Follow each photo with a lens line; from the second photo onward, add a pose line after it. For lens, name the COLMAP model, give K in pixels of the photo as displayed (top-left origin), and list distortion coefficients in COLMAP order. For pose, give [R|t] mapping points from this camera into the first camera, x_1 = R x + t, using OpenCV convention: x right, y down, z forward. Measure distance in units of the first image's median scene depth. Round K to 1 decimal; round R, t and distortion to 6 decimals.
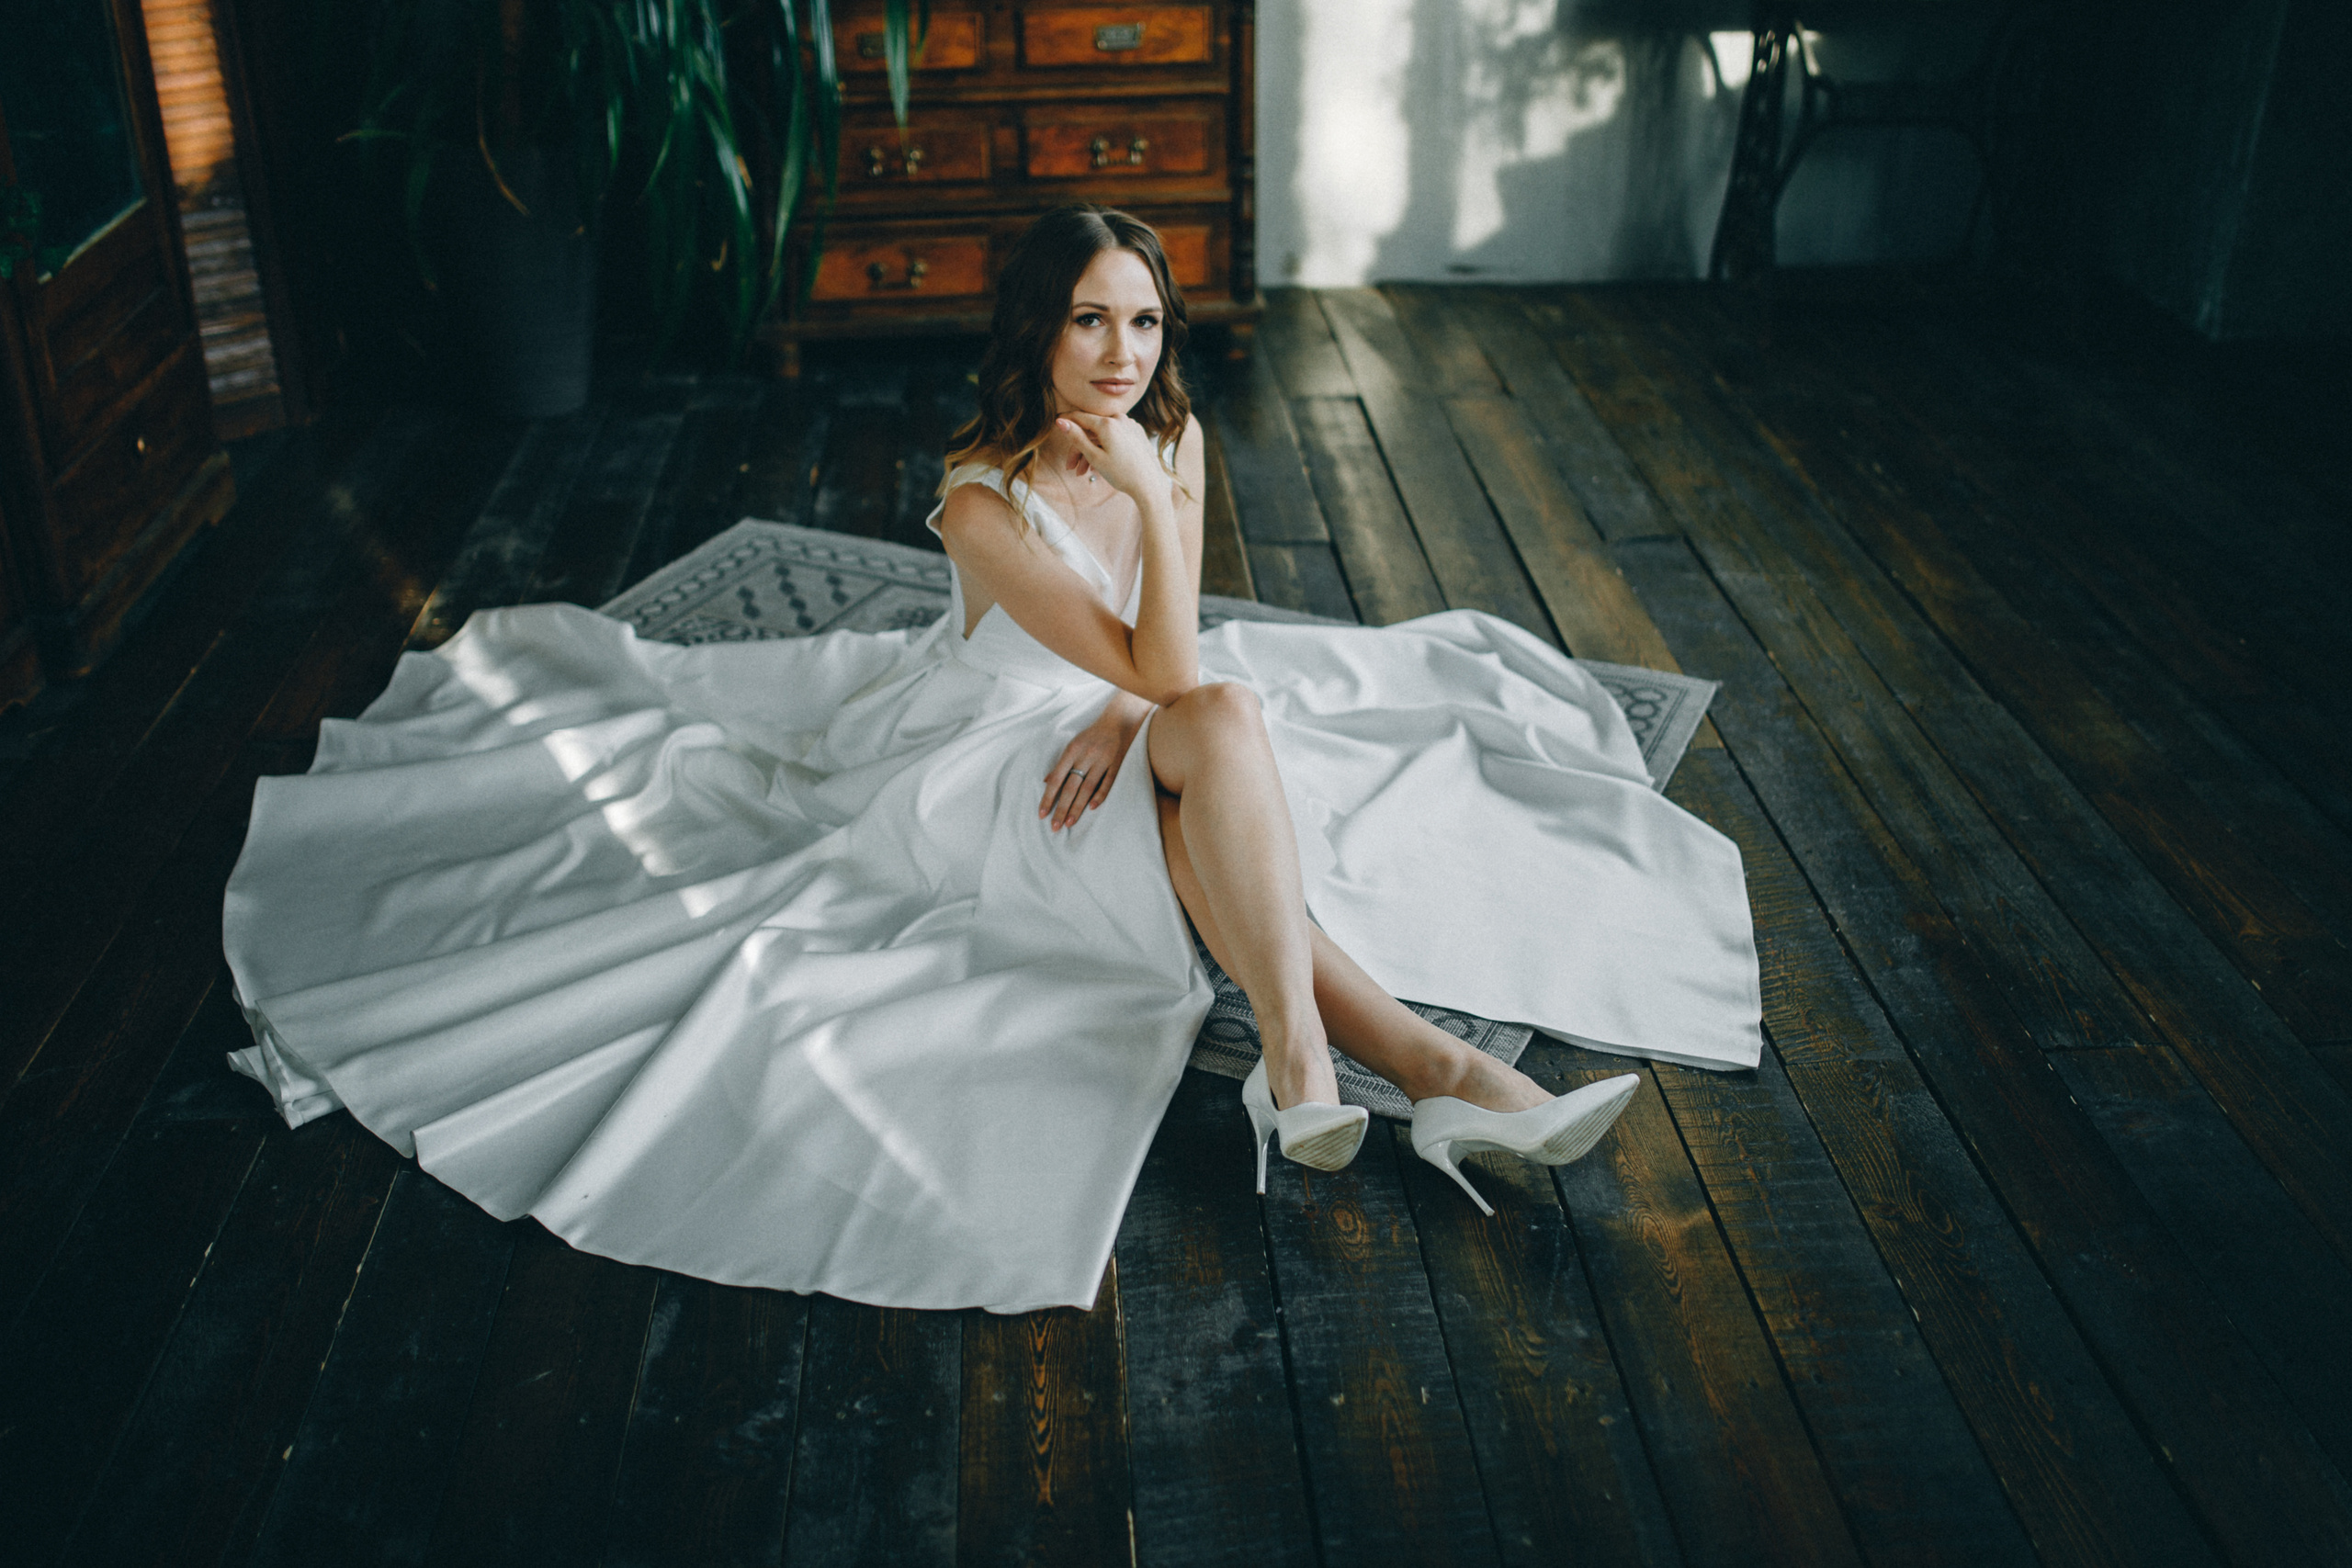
lens RADIAL K [[2420.1, 0, 1176.4], [0, 2420.1, 780.3], [0, 0, 1]] dist [-0.045489, 0.000000]
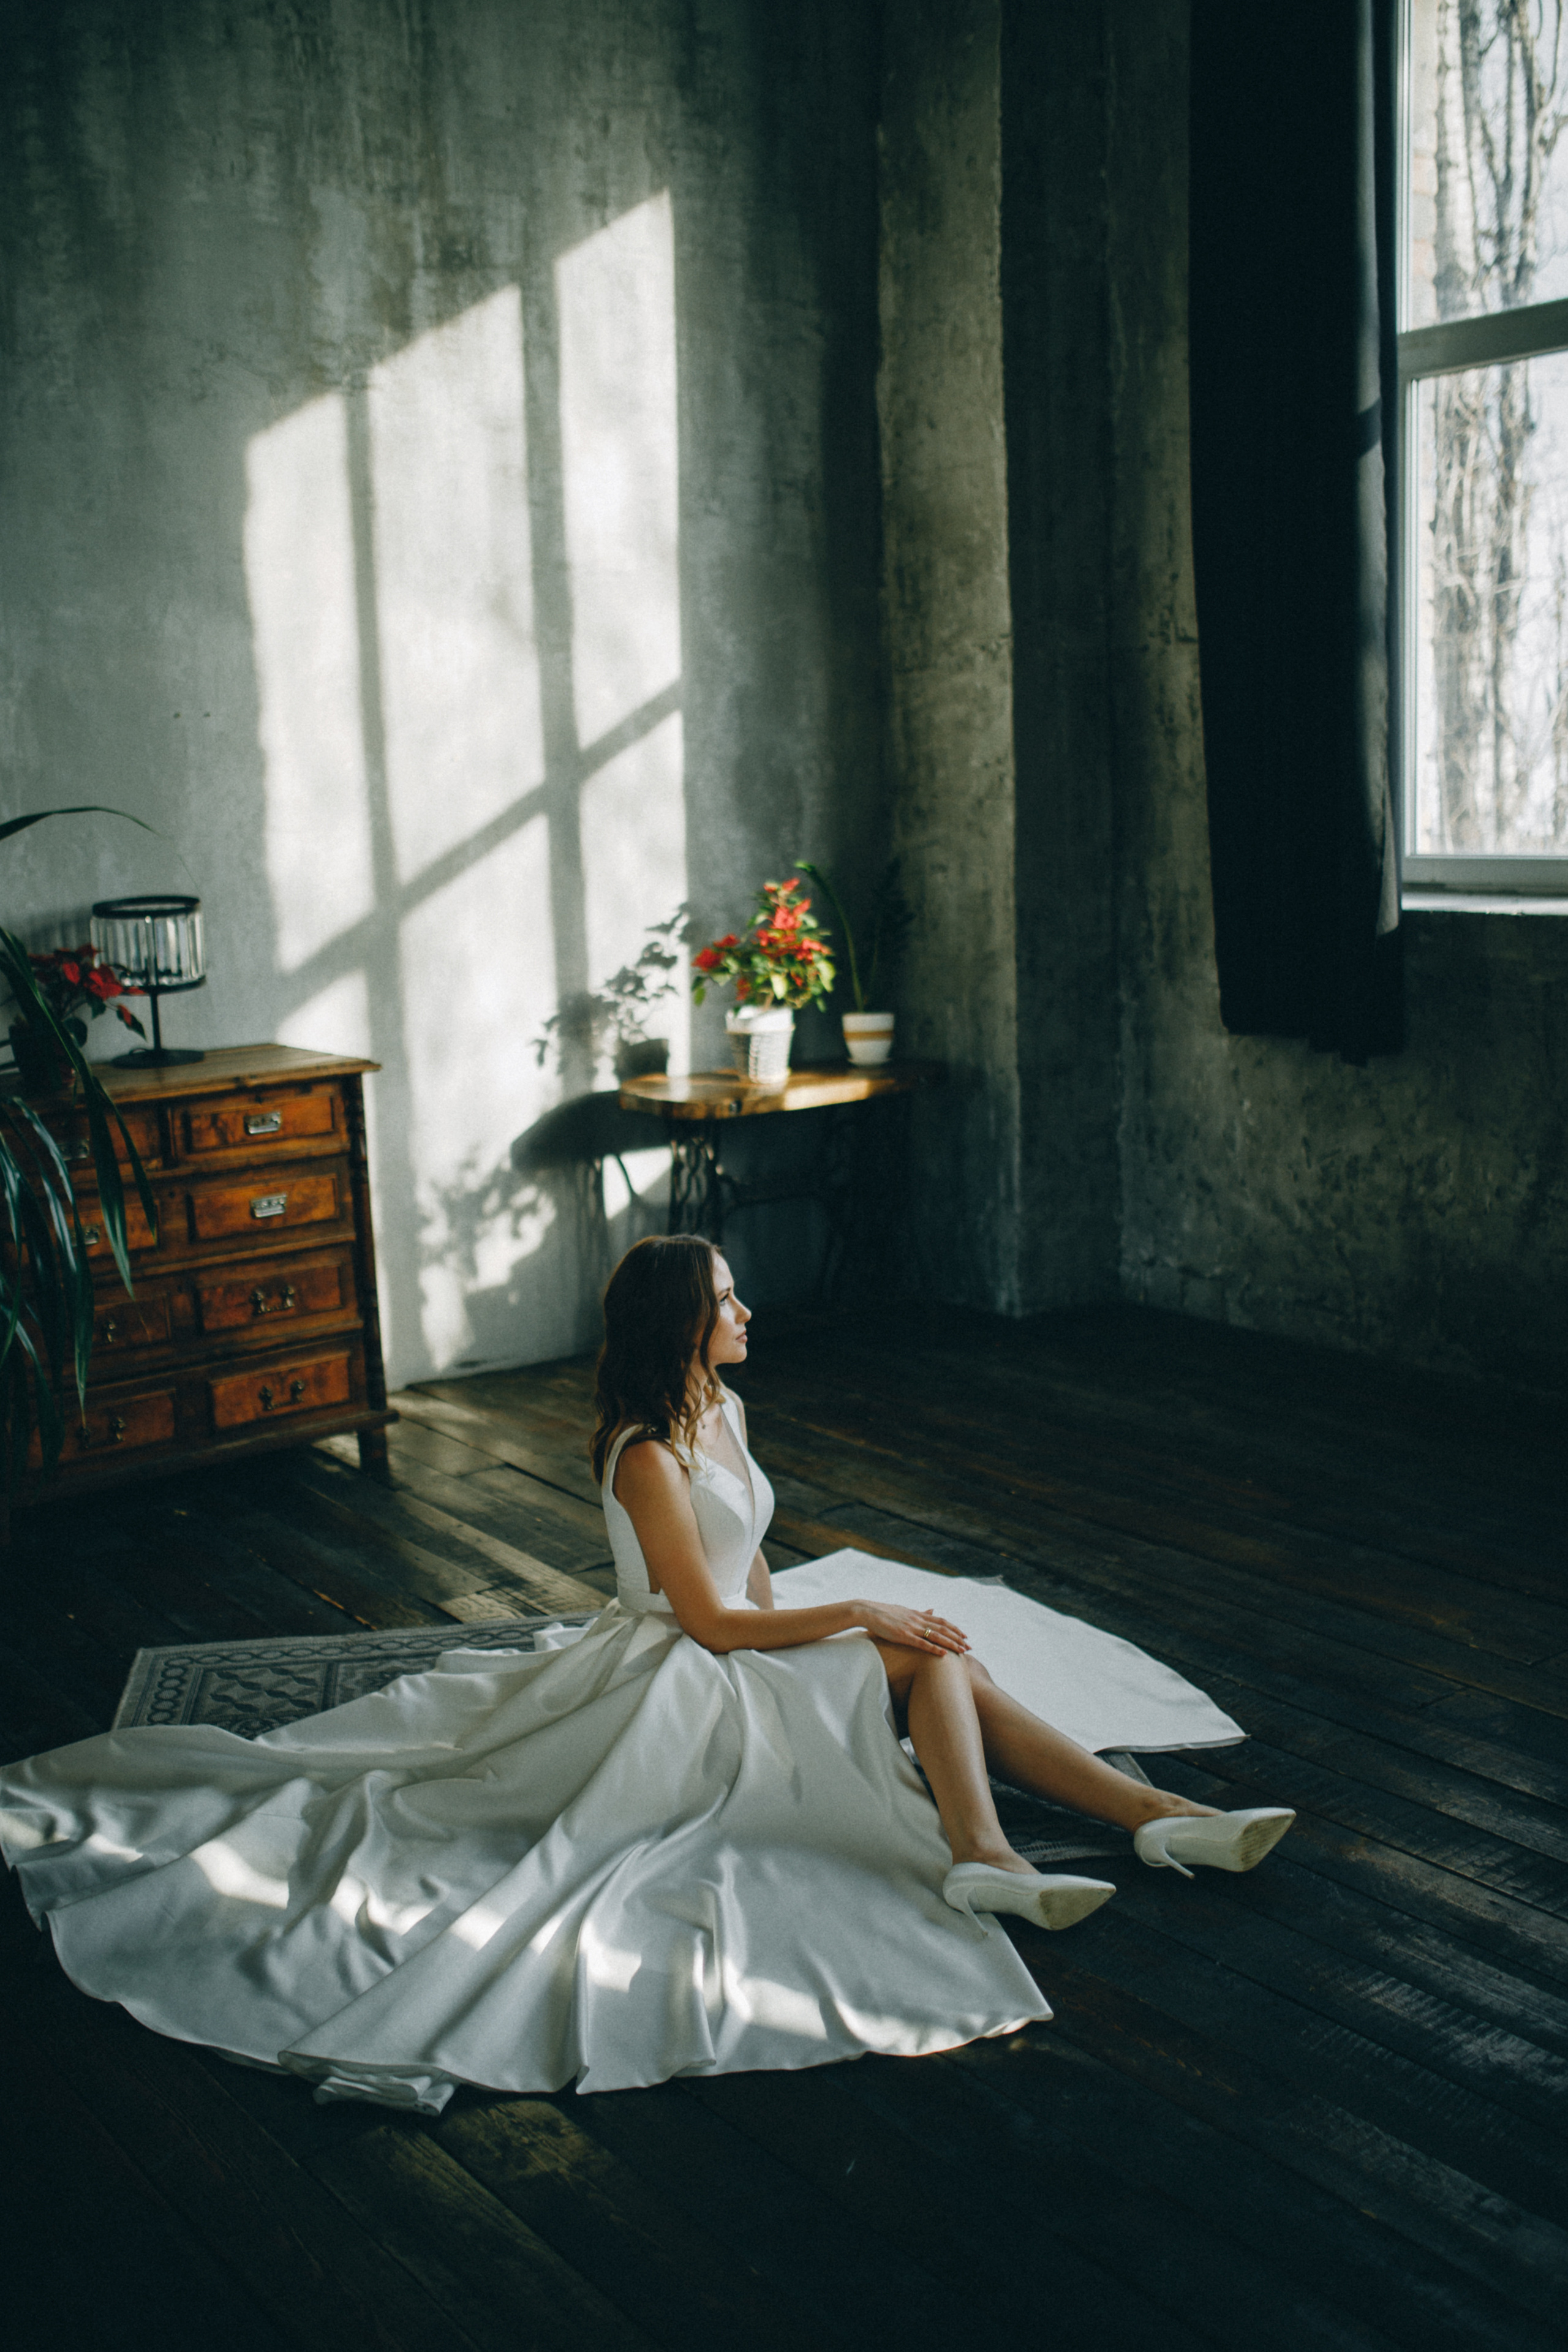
lens RADIAL K [[2420.3, 0, 785.1], [0, 2420.3, 1178.0], [0, 0, 1]] dist [-0.045489, 0.000000]
pose [[0.830285, -0.114147, 0.545524, -0.456075], [0.273640, 0.936196, -0.220587, 0.013077], [-0.485538, 0.332428, 0.808545, -0.097687]]
